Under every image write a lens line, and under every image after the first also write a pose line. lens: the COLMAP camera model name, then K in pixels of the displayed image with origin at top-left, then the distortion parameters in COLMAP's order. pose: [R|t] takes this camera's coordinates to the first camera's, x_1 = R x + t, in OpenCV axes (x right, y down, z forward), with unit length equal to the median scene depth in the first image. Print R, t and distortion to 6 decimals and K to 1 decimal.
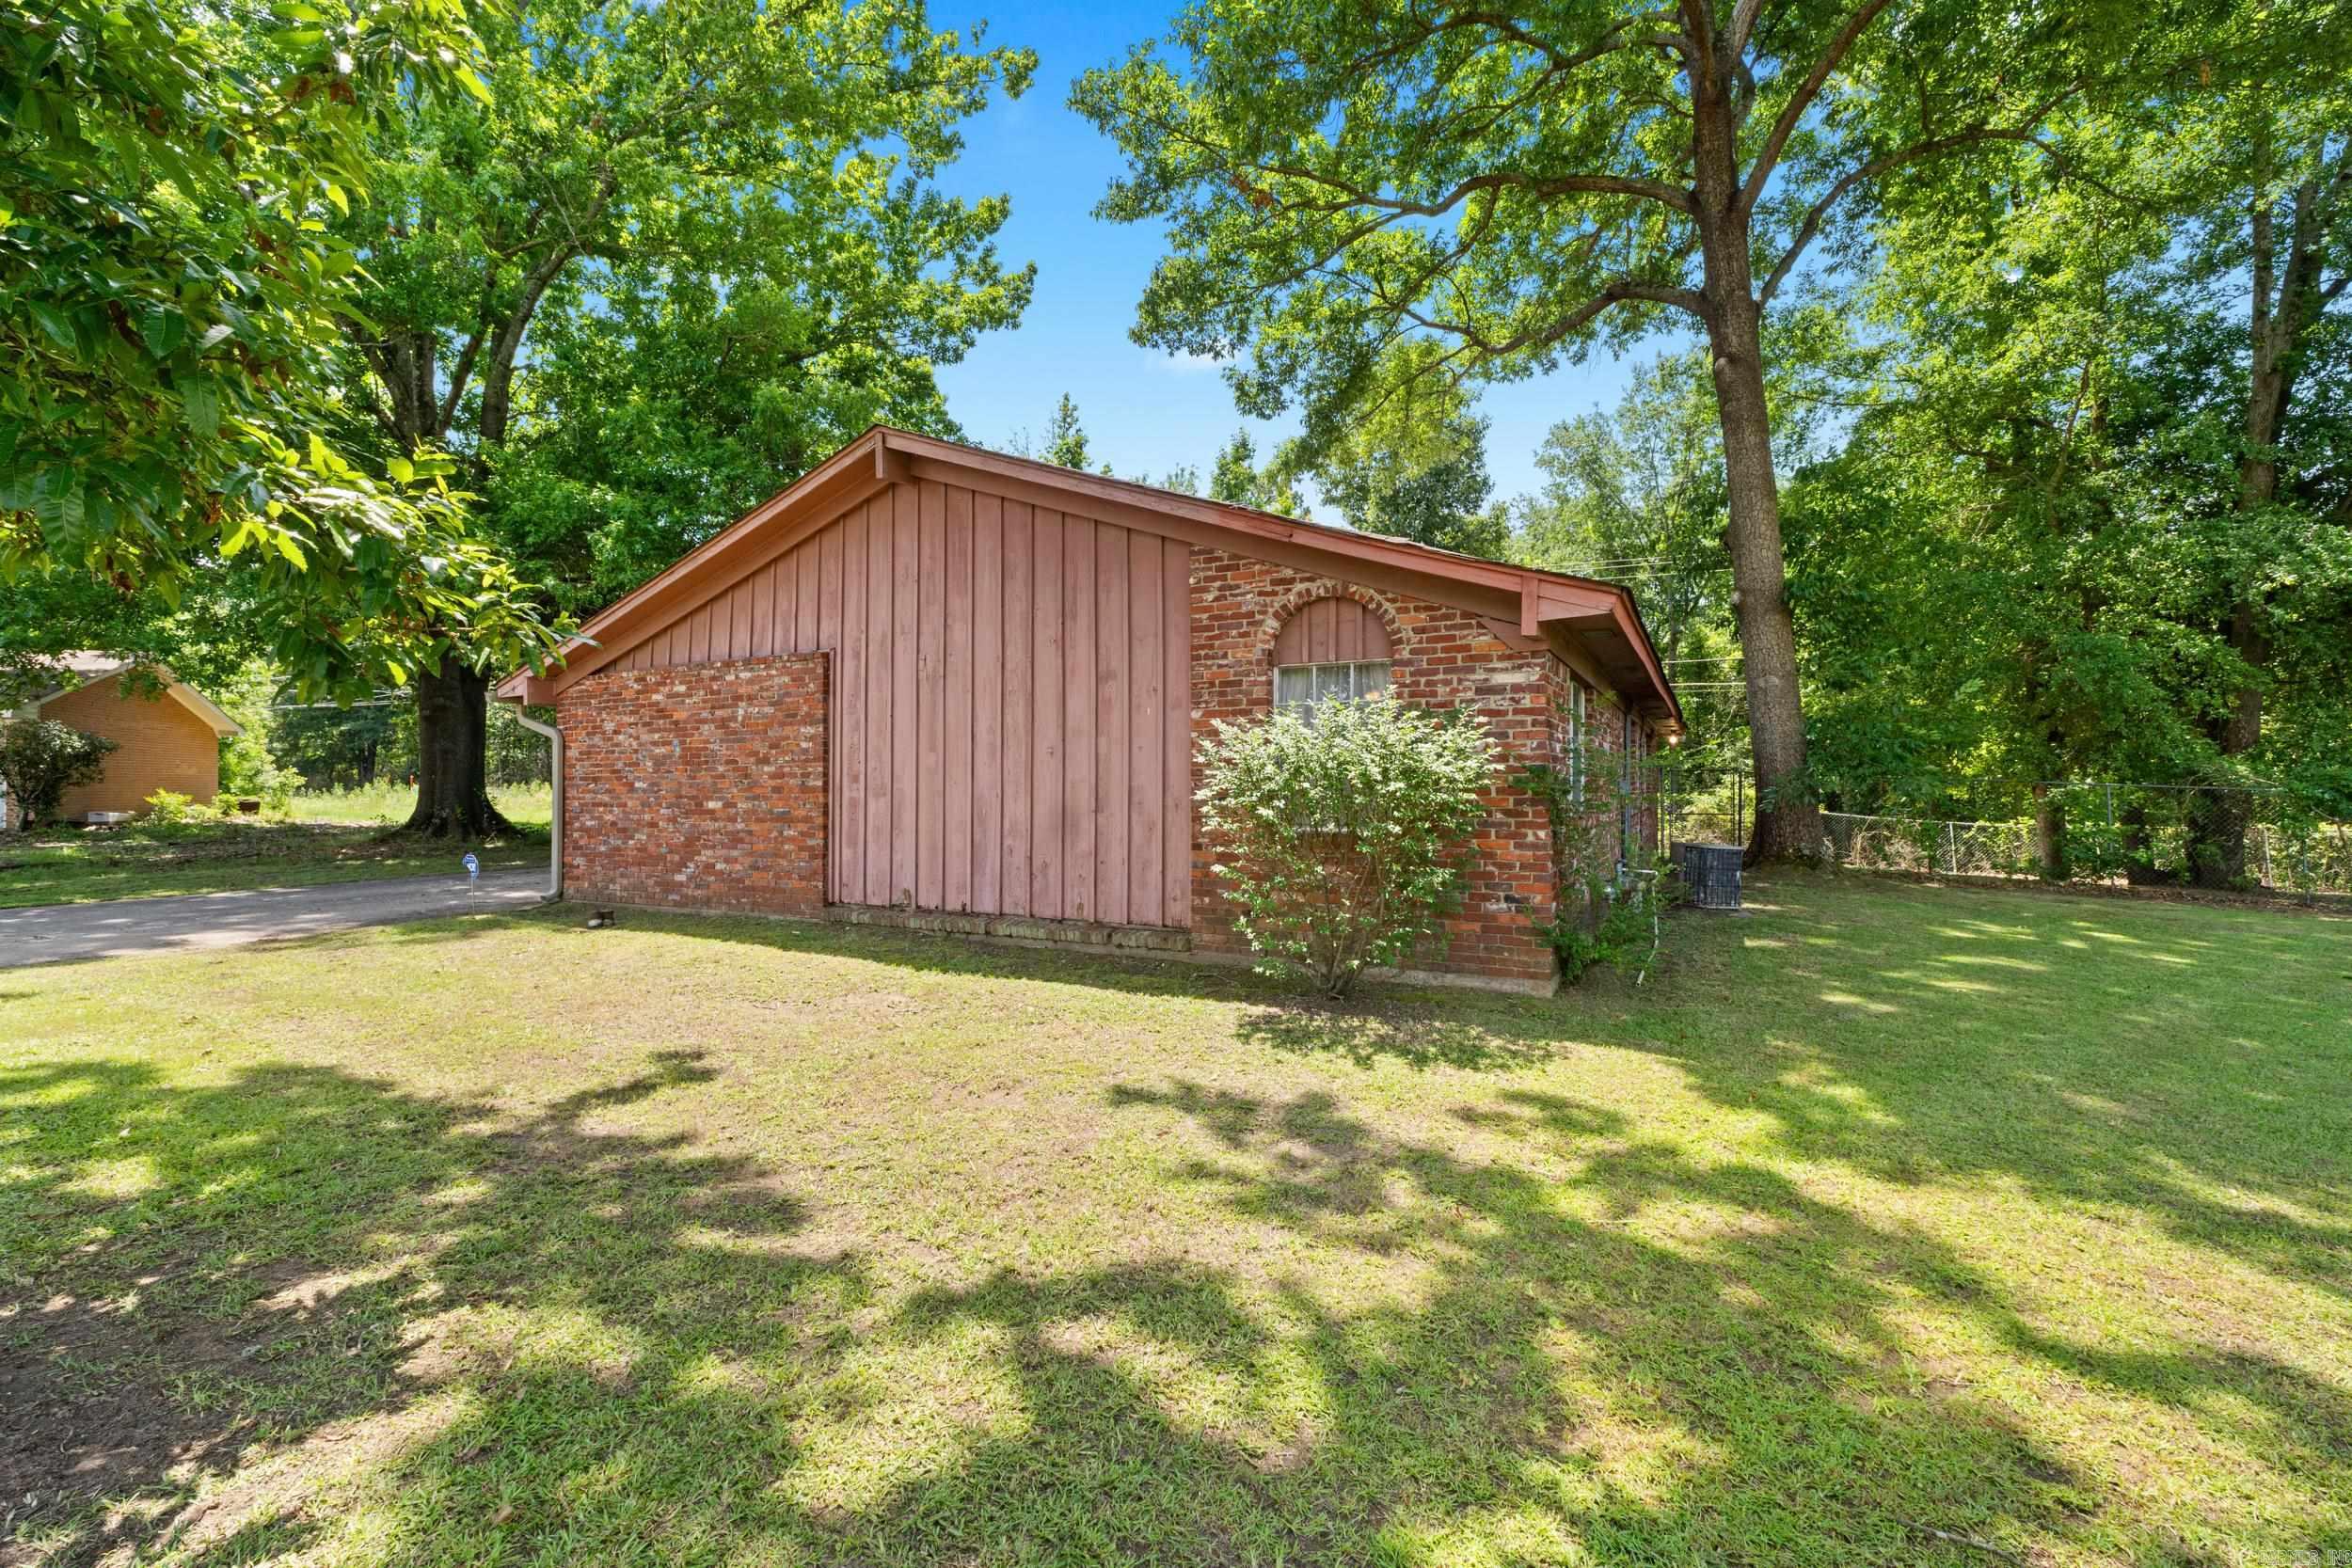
lens RADIAL K [[997.9, 0, 1176.0], [0, 997.9, 775.0], [0, 0, 1]] dist [0.006826, -0.001622]
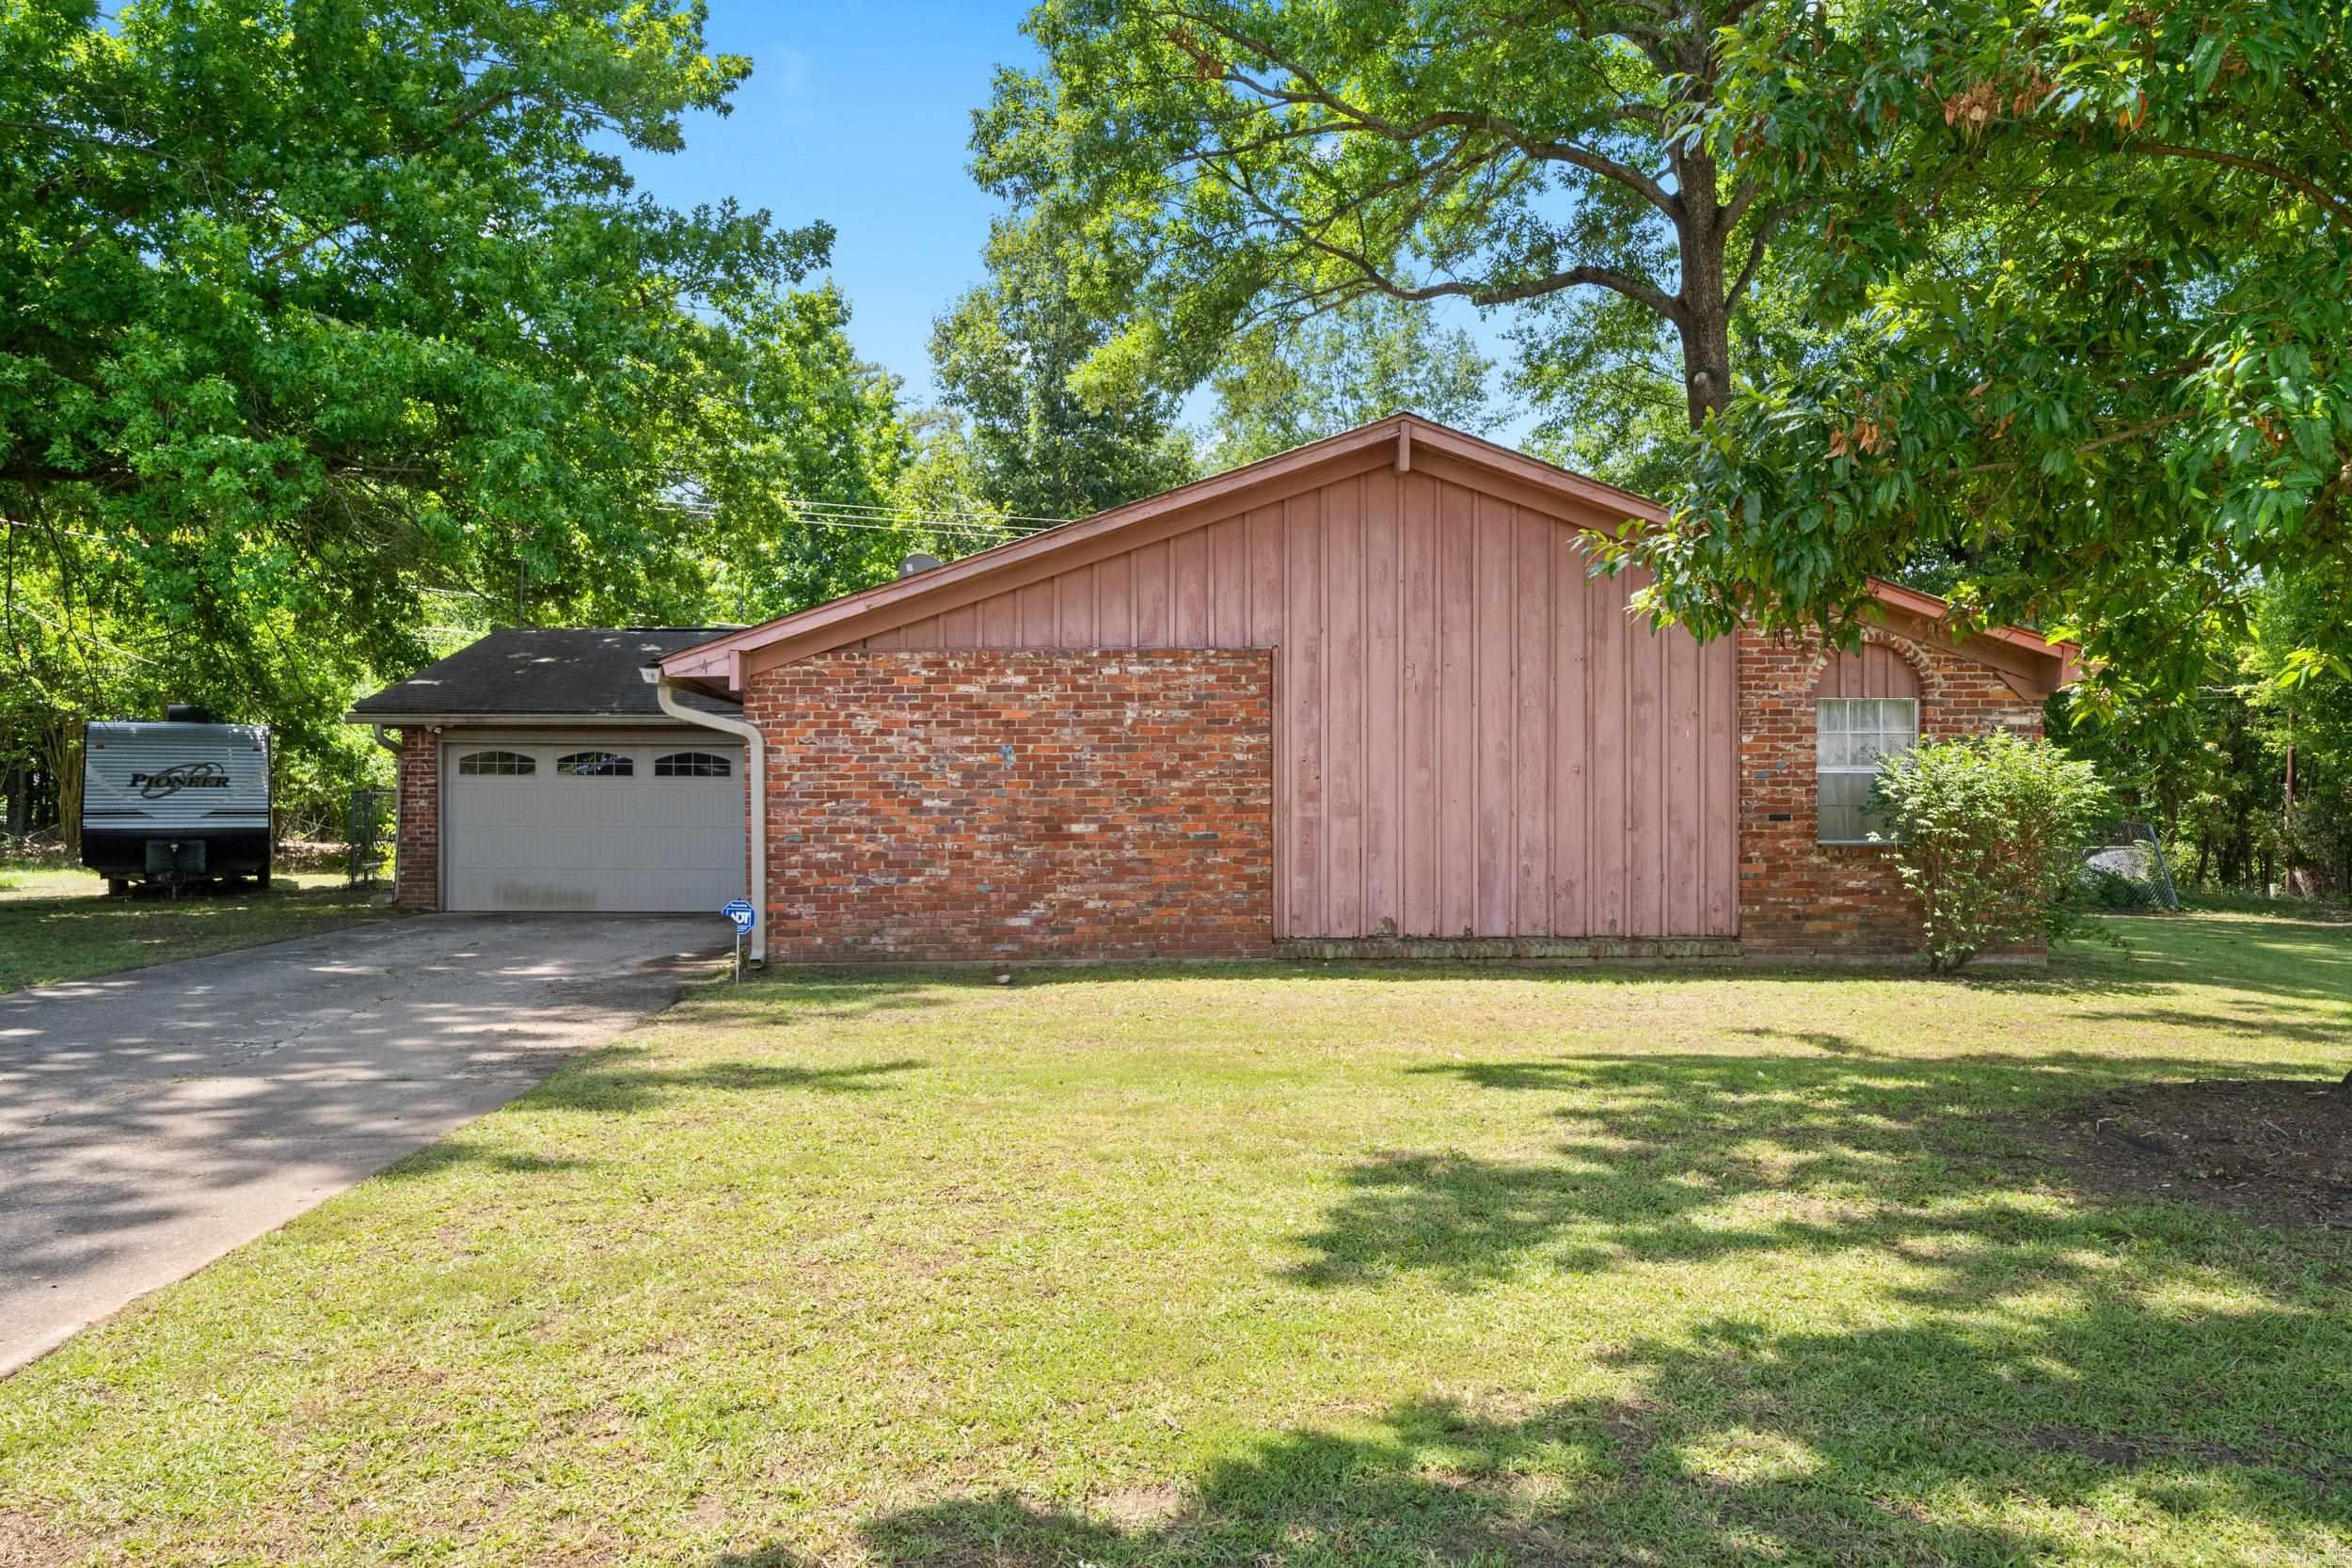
lens RADIAL K [[1564.6, 0, 1176.2], [0, 1564.6, 791.1], [0, 0, 1]] dist [-0.000777, -0.000268]
pose [[0.864980, 0.002255, 0.501802, -1.075663], [-0.005183, 0.999977, 0.004440, -0.006191], [-0.501780, -0.006442, 0.864971, -0.131068]]
